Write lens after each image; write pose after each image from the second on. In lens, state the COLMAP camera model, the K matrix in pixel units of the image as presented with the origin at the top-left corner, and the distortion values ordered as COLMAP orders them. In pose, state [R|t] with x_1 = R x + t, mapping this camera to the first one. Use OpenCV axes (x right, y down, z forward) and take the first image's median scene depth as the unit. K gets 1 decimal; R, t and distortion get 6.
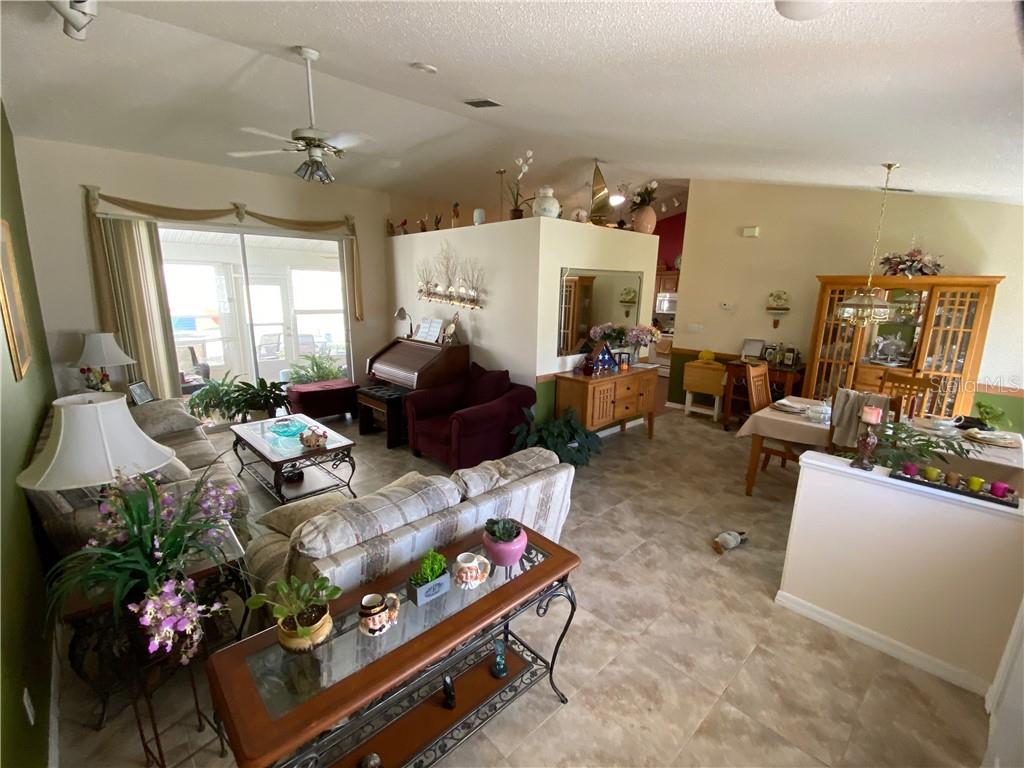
lens RADIAL K [[448.4, 0, 512.0], [0, 448.4, 384.0], [0, 0, 1]] dist [0.035703, -0.033525]
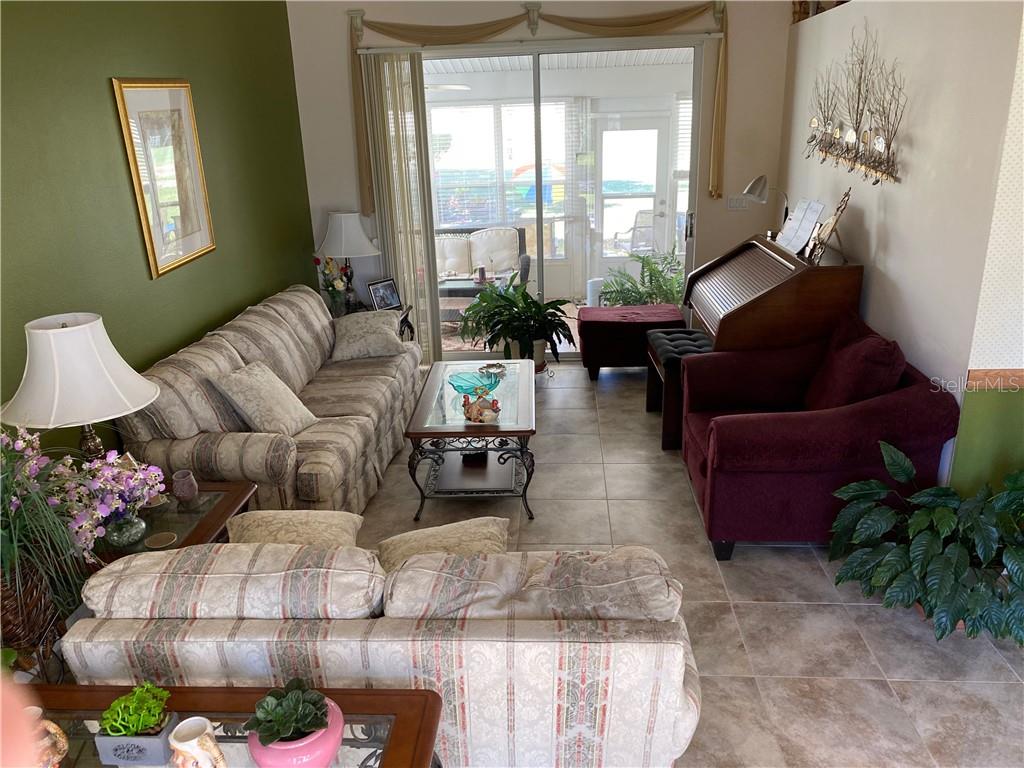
lens RADIAL K [[784.0, 0, 513.5], [0, 784.0, 378.8], [0, 0, 1]] dist [0.106280, -0.195022]
pose [[0.675902, 0.194356, -0.710903, 0.281166], [-0.110333, 0.980414, 0.163138, -0.079639], [0.728686, -0.031829, 0.684108, 0.250539]]
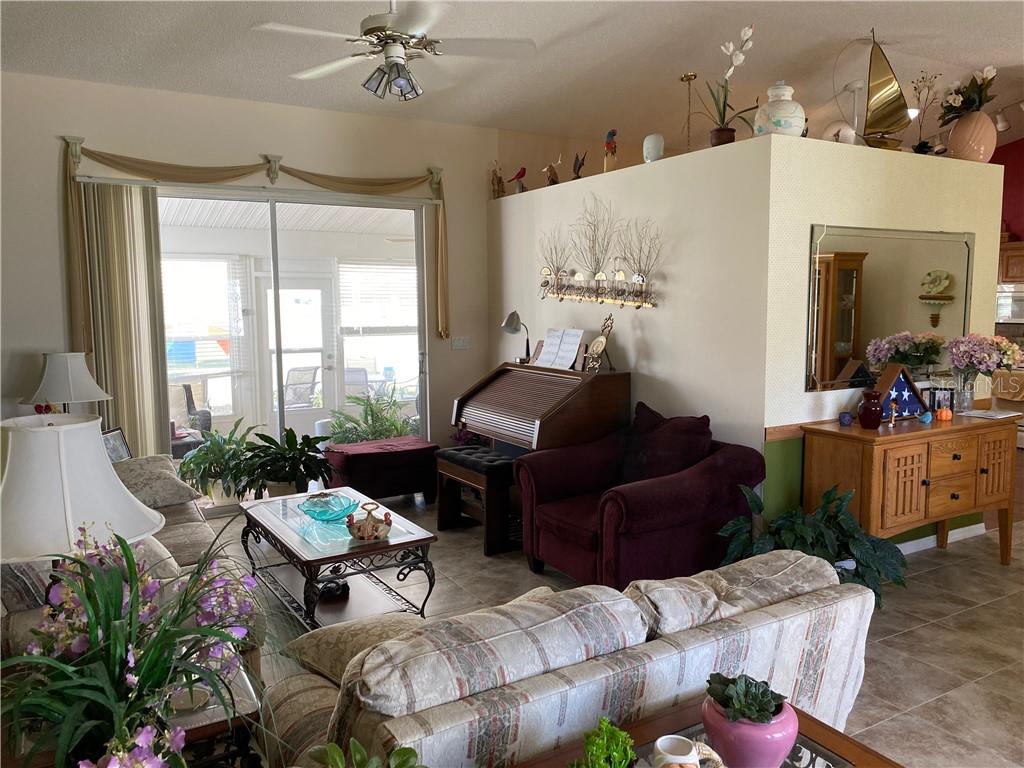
lens RADIAL K [[783.9, 0, 511.6], [0, 783.9, 374.4], [0, 0, 1]] dist [0.050919, -0.067903]
pose [[0.975990, -0.002134, -0.217804, -0.033217], [-0.023731, 0.992958, -0.116067, 0.034119], [0.216518, 0.118449, 0.969066, 0.031204]]
